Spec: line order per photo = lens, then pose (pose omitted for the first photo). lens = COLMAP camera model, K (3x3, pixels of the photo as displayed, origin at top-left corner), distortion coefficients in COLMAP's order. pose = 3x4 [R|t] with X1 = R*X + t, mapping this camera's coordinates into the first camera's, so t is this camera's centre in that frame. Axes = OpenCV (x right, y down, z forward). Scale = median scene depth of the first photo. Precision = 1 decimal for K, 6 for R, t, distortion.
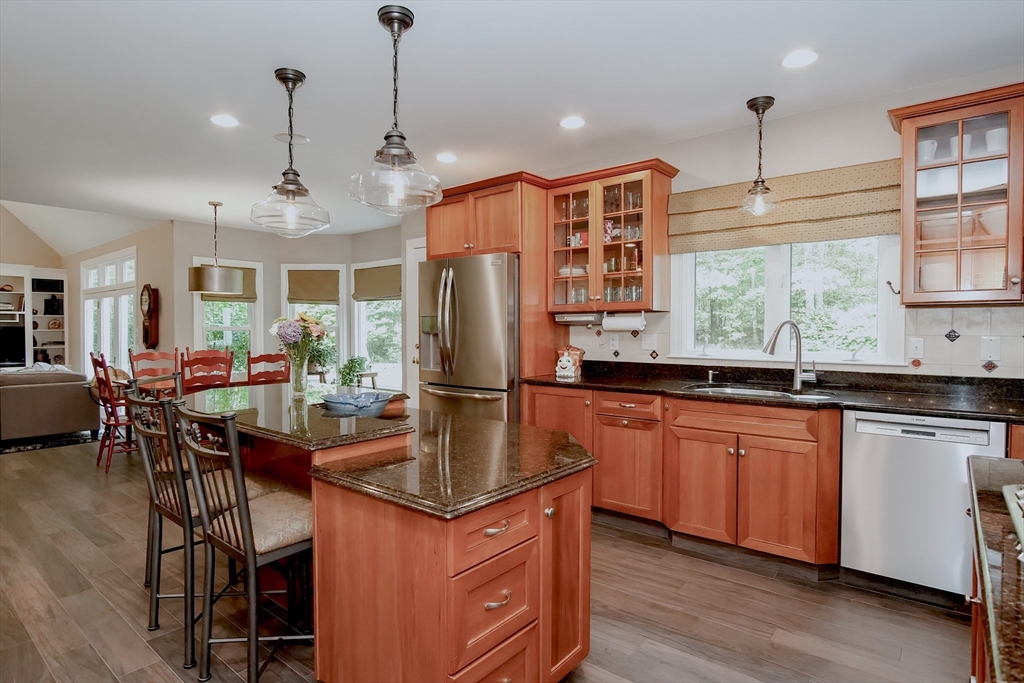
lens RADIAL K [[547.1, 0, 512.0], [0, 547.1, 344.0], [0, 0, 1]] dist [-0.028833, 0.009436]
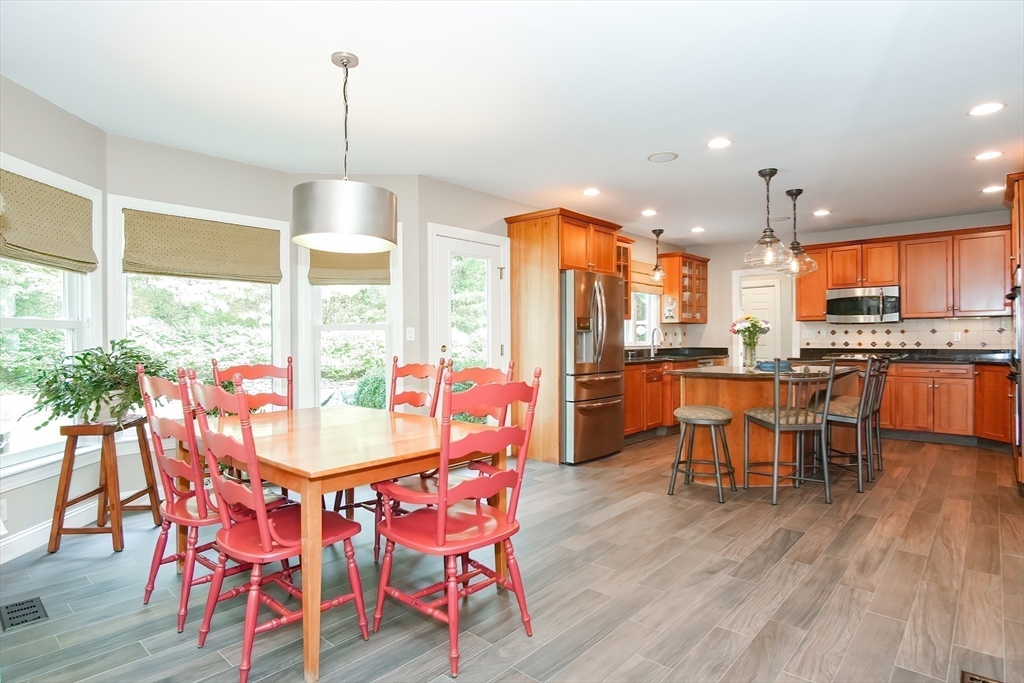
lens RADIAL K [[547.1, 0, 512.0], [0, 547.1, 344.0], [0, 0, 1]] dist [-0.028833, 0.009436]
pose [[0.046317, -0.010539, 0.998871, -0.643668], [0.032792, 0.999421, 0.009024, -0.004941], [-0.998388, 0.032337, 0.046636, 0.527692]]
